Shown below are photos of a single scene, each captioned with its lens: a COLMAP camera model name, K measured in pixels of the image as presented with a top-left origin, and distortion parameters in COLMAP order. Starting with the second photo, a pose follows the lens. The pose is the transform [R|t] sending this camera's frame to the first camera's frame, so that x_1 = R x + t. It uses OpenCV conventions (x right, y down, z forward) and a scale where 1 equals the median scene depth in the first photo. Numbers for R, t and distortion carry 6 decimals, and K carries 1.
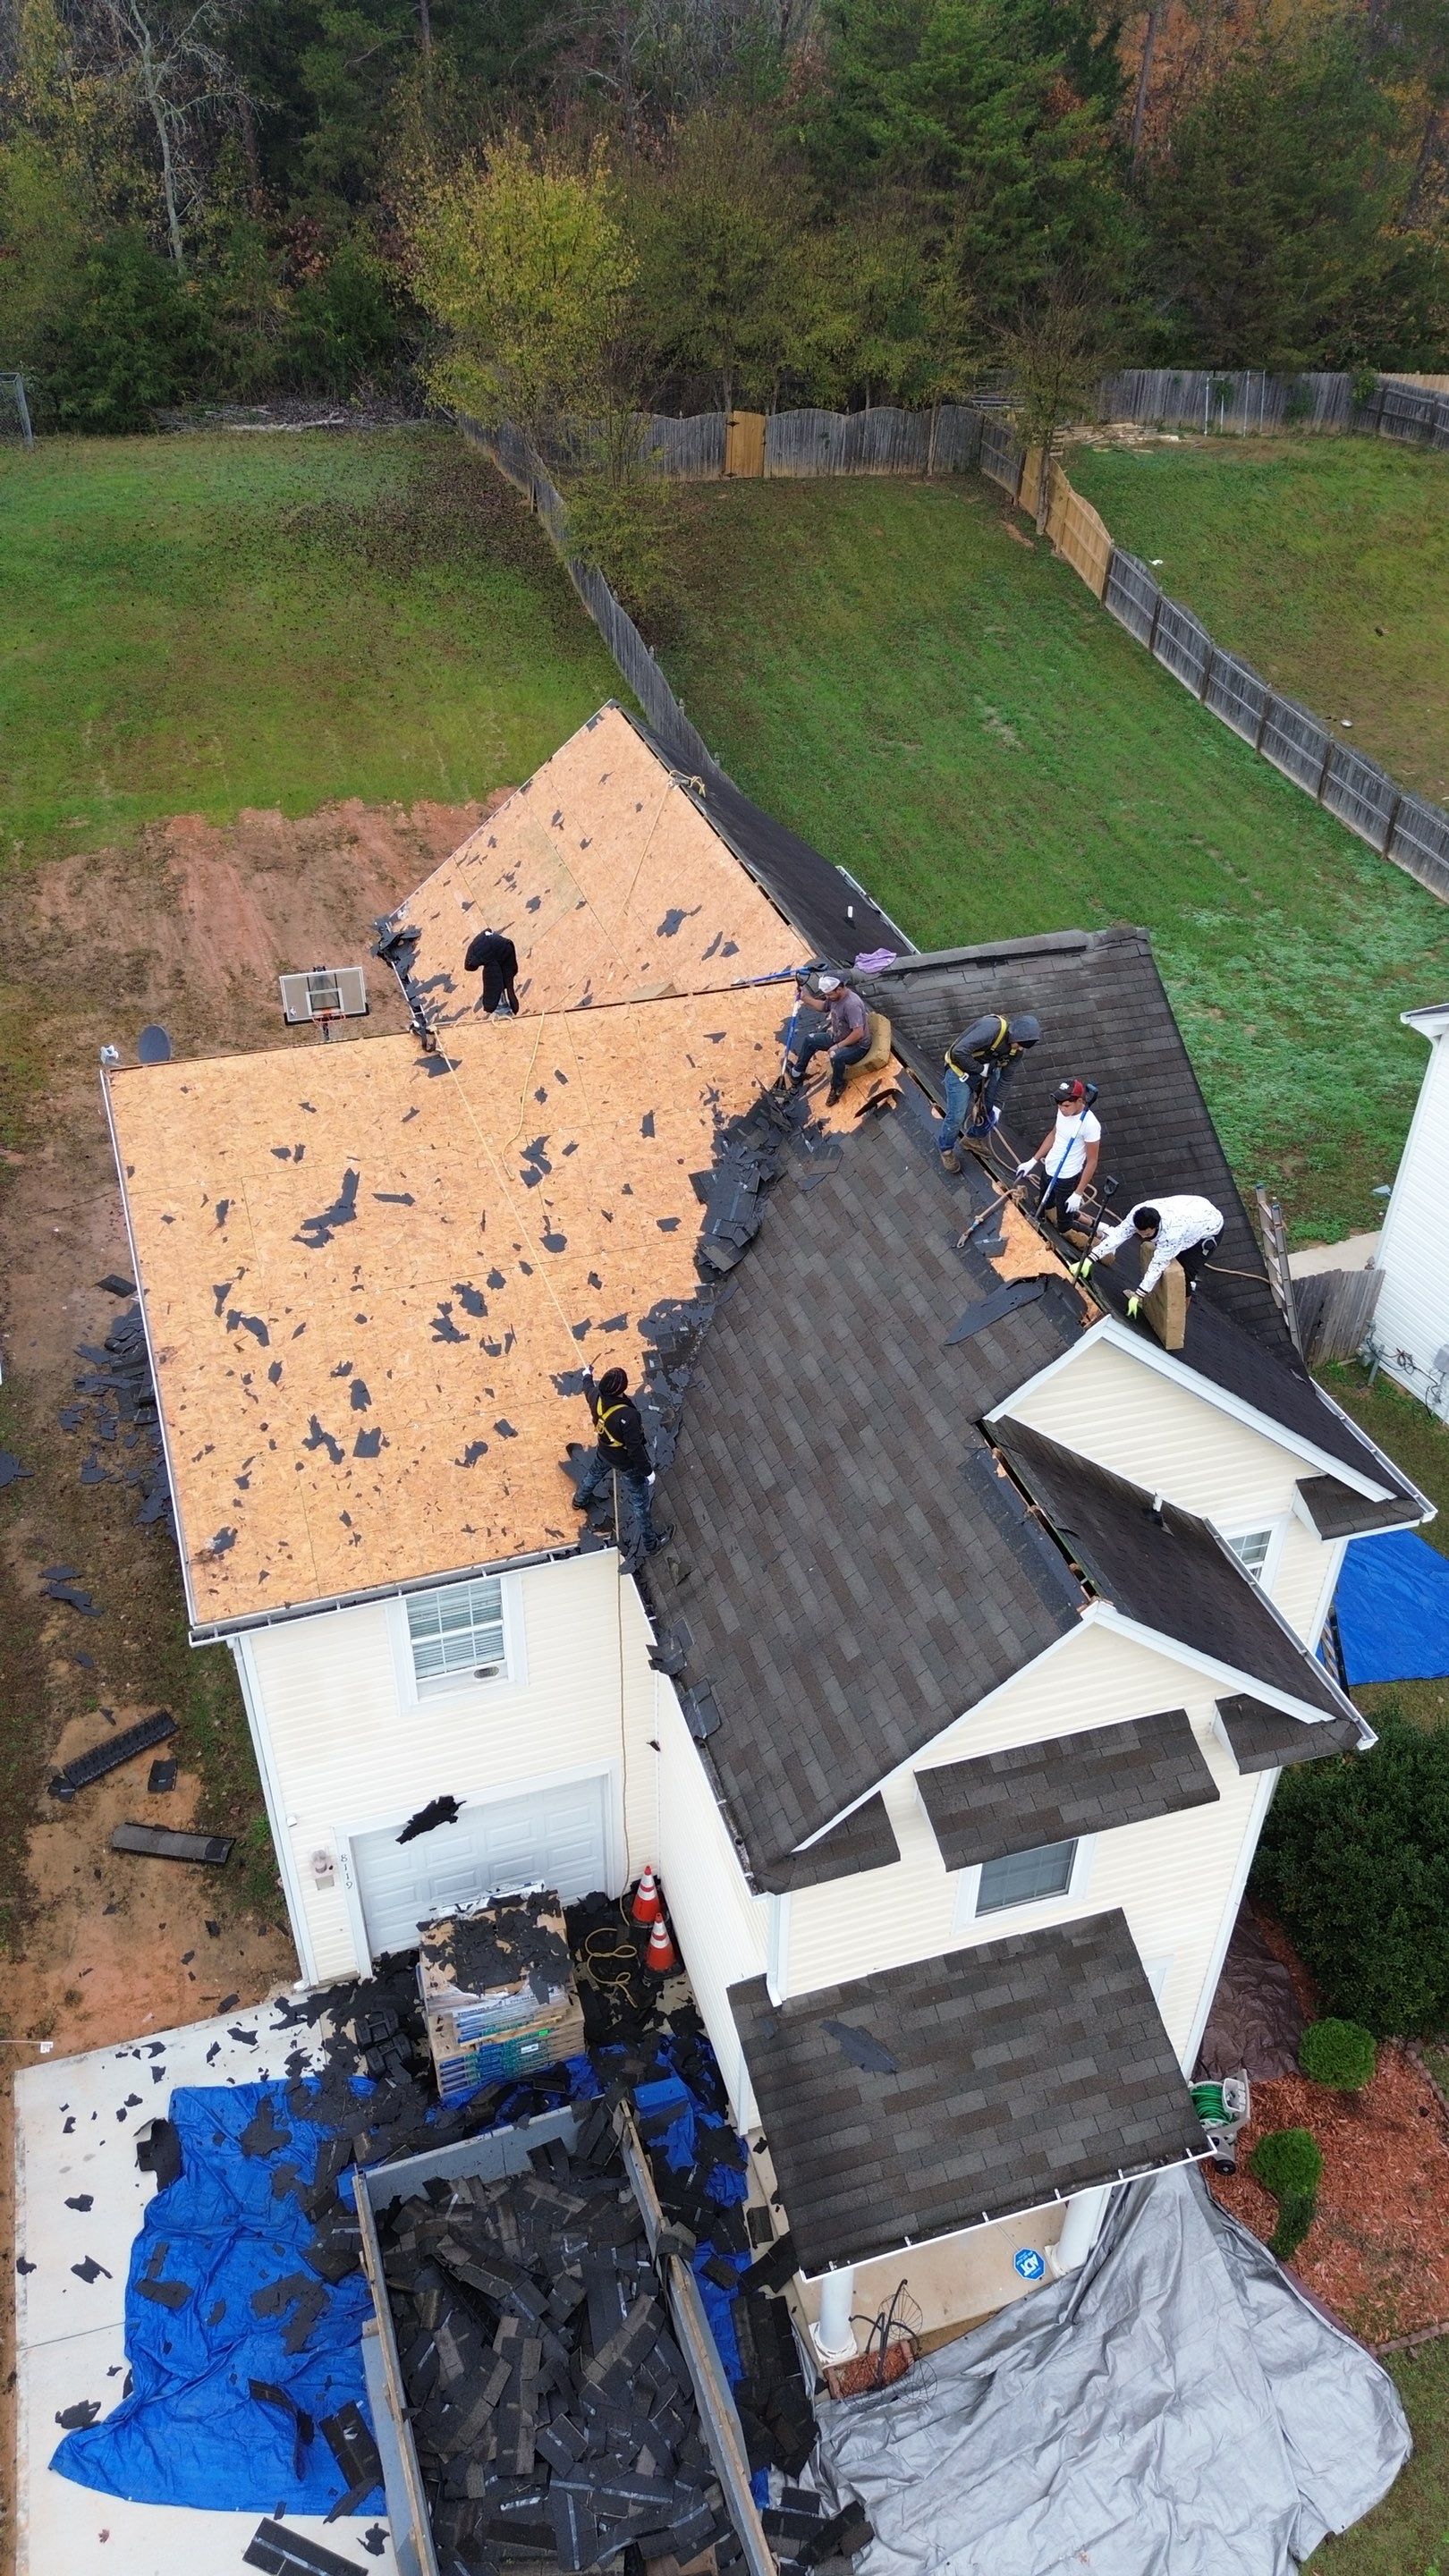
lens RADIAL K [[1804.8, 0, 715.8], [0, 1804.8, 1296.8], [0, 0, 1]] dist [0.065680, -0.059024]
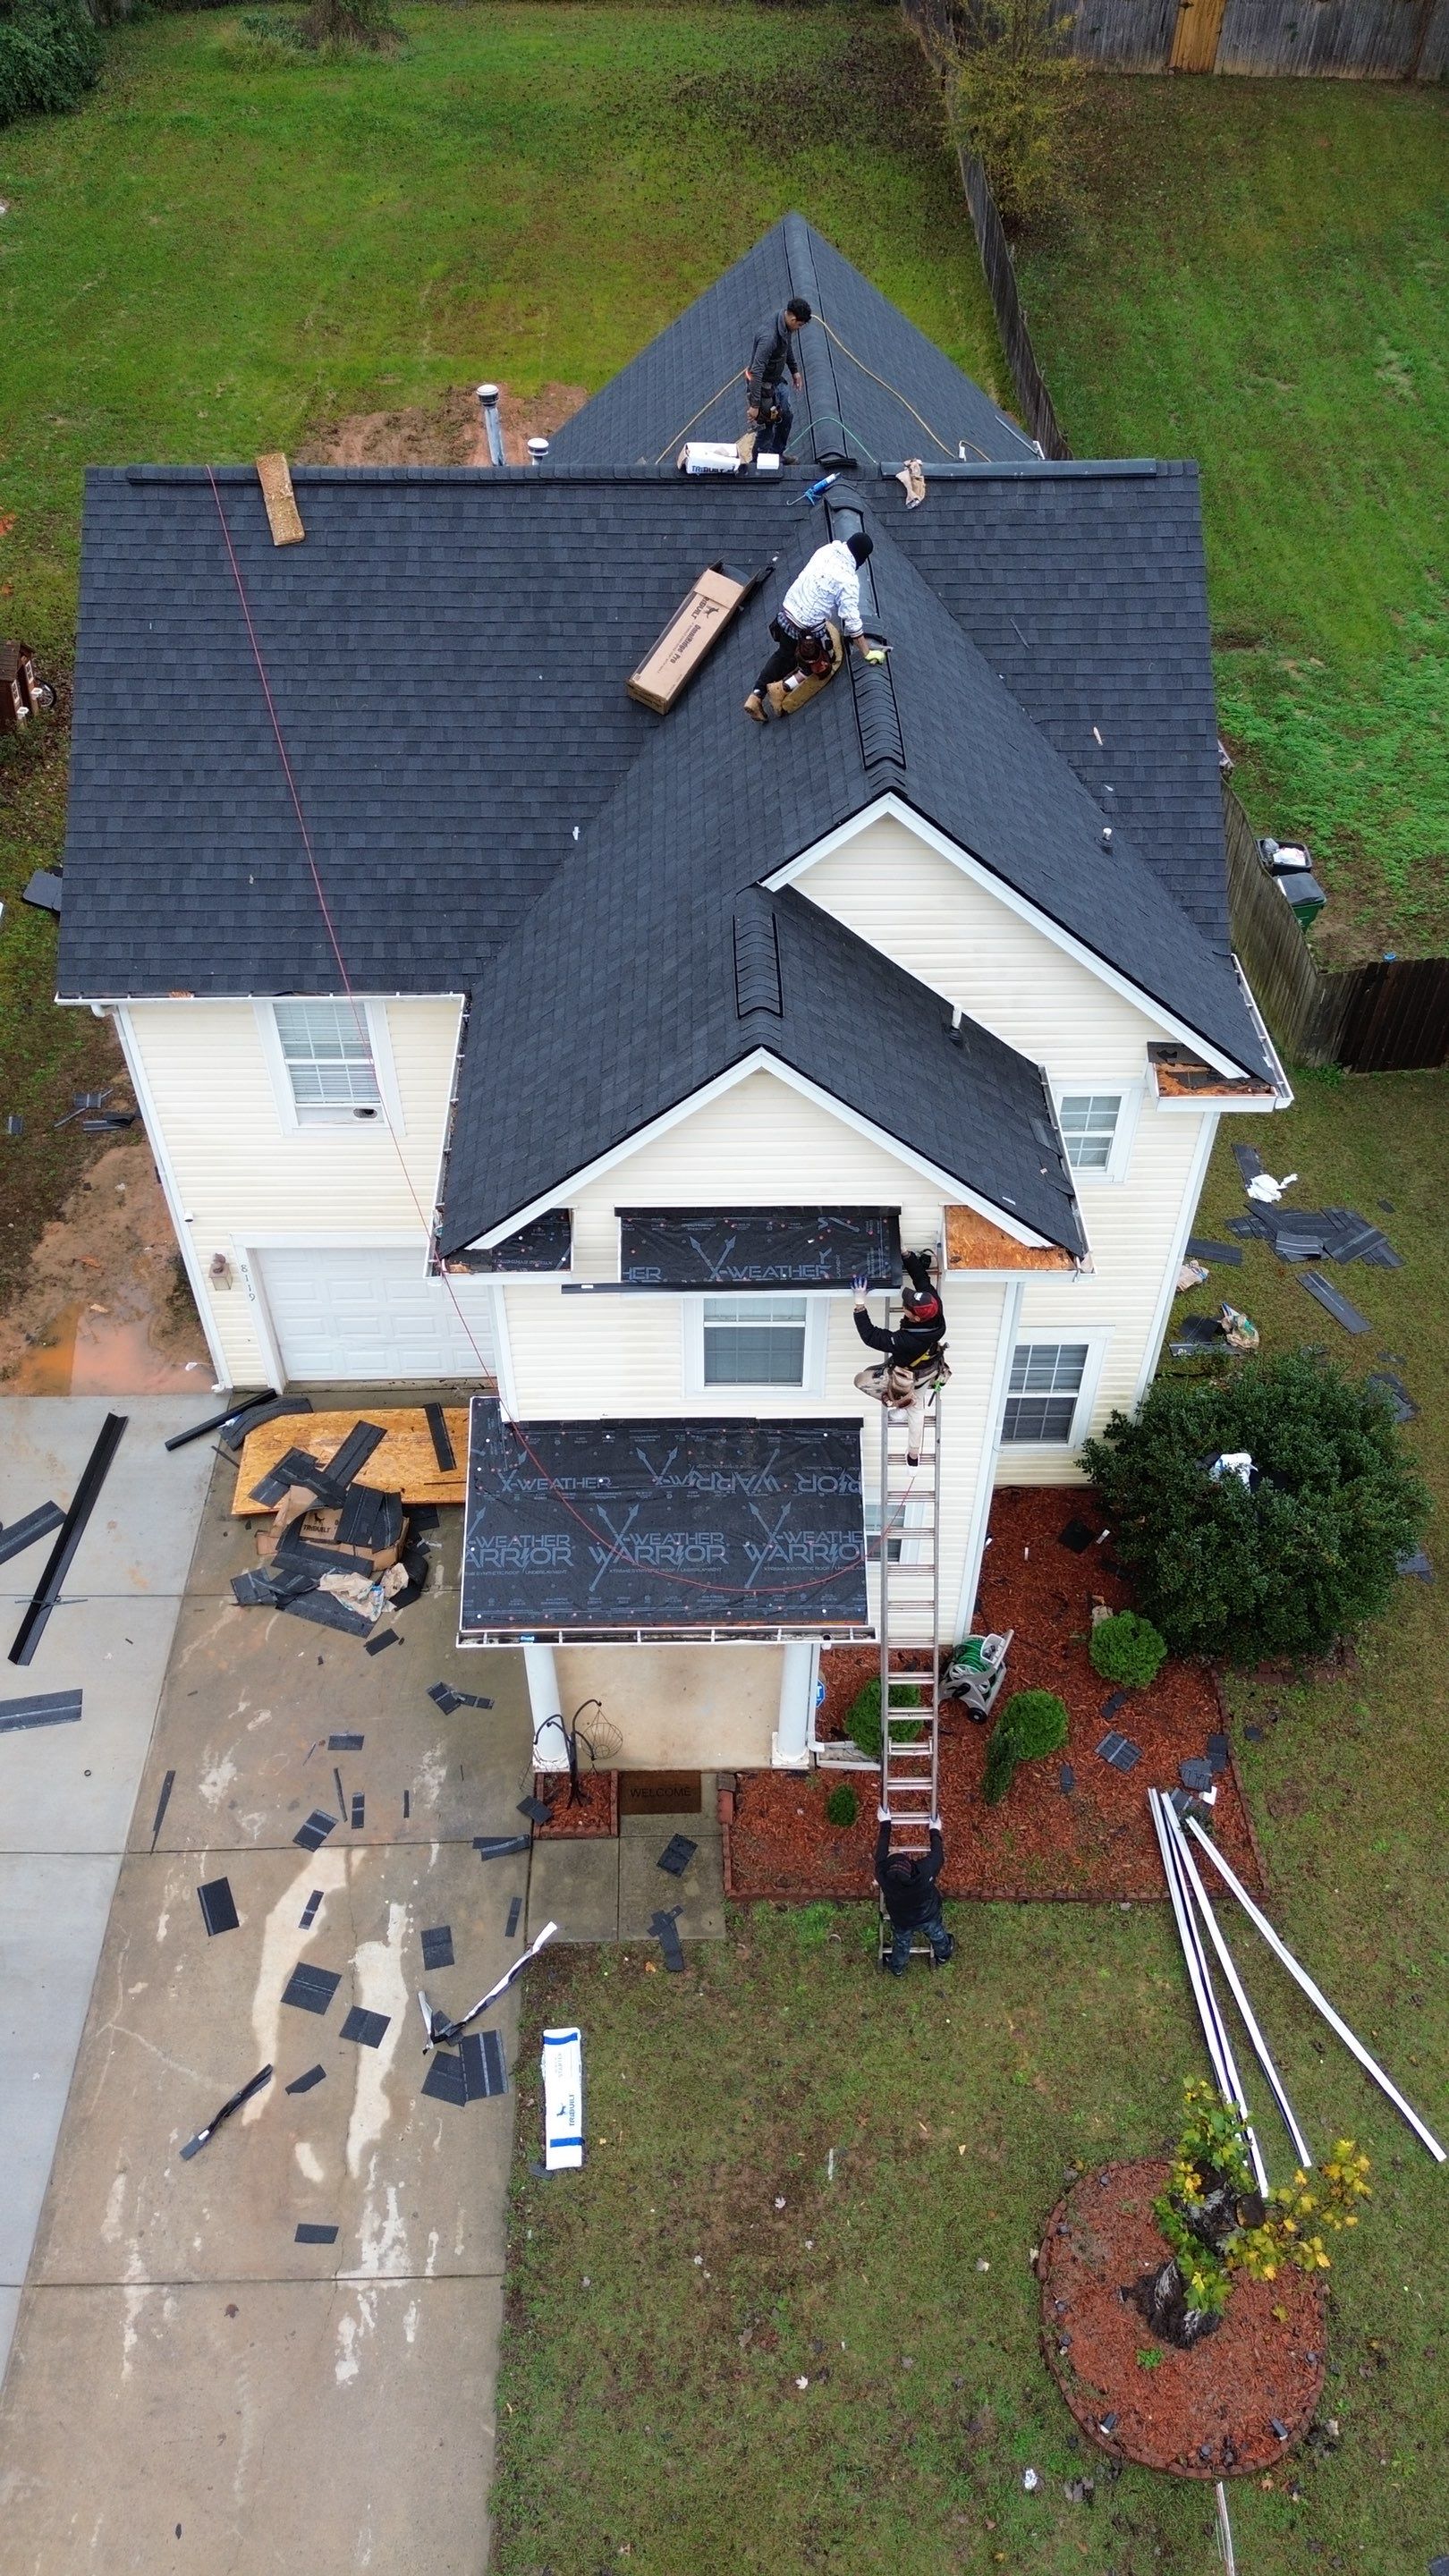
lens RADIAL K [[1804.8, 0, 717.4], [0, 1804.8, 1293.9], [0, 0, 1]] dist [0.065680, -0.059024]
pose [[0.959102, 0.191954, -0.208030, 0.281828], [-0.161729, 0.974775, 0.153809, 0.103917], [0.232307, -0.113874, 0.965953, 0.011622]]
